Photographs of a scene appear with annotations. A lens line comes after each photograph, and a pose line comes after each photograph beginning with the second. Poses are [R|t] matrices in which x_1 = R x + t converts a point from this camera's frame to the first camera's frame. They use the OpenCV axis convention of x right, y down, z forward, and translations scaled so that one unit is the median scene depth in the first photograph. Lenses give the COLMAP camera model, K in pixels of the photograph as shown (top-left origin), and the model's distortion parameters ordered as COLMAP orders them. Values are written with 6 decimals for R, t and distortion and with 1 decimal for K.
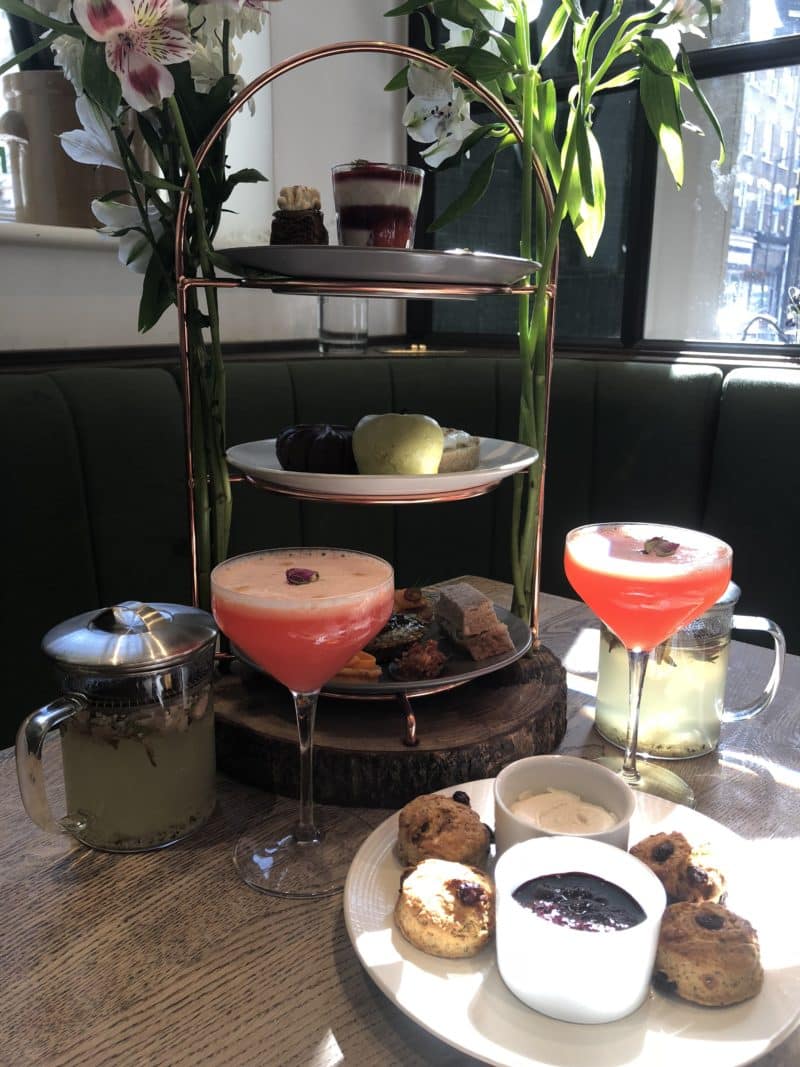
lens RADIAL K [[881.0, 0, 402.1], [0, 881.0, 529.3], [0, 0, 1]] dist [0.044591, -0.051572]
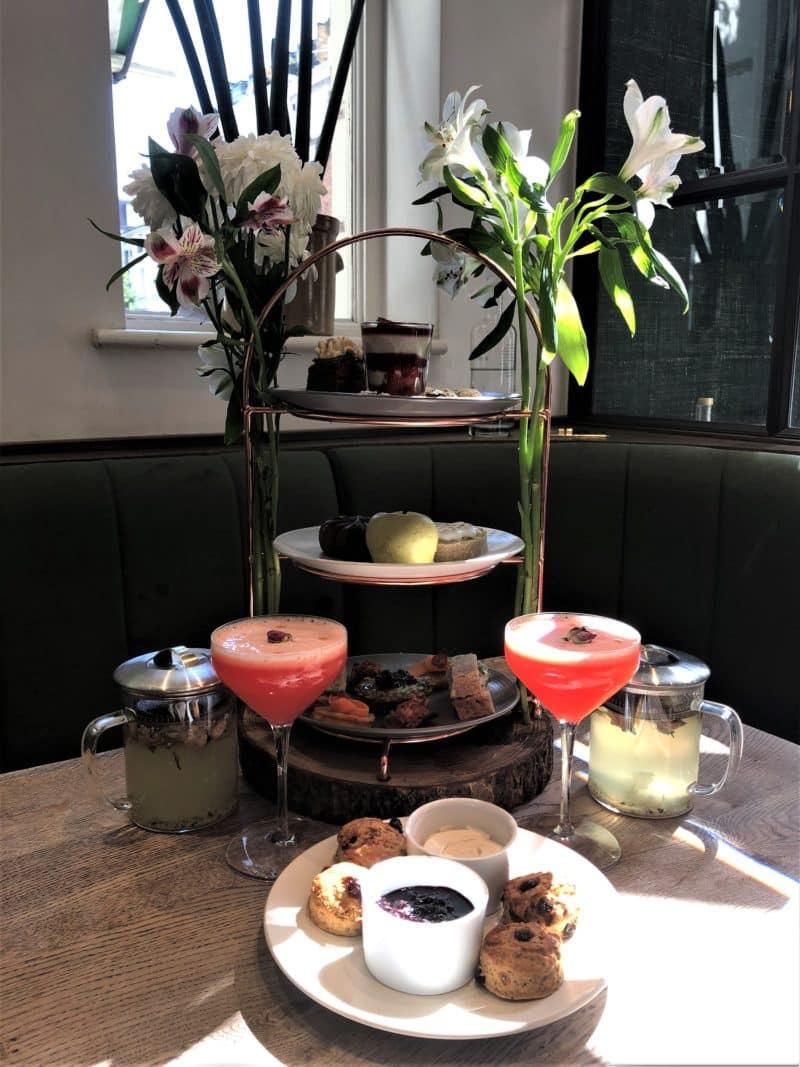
lens RADIAL K [[881.0, 0, 390.4], [0, 881.0, 531.1], [0, 0, 1]] dist [0.044591, -0.051572]
pose [[0.961728, 0.046159, -0.270090, 0.359553], [-0.064195, 0.996231, -0.058328, -0.035156], [0.266379, 0.073434, 0.961067, -0.230259]]
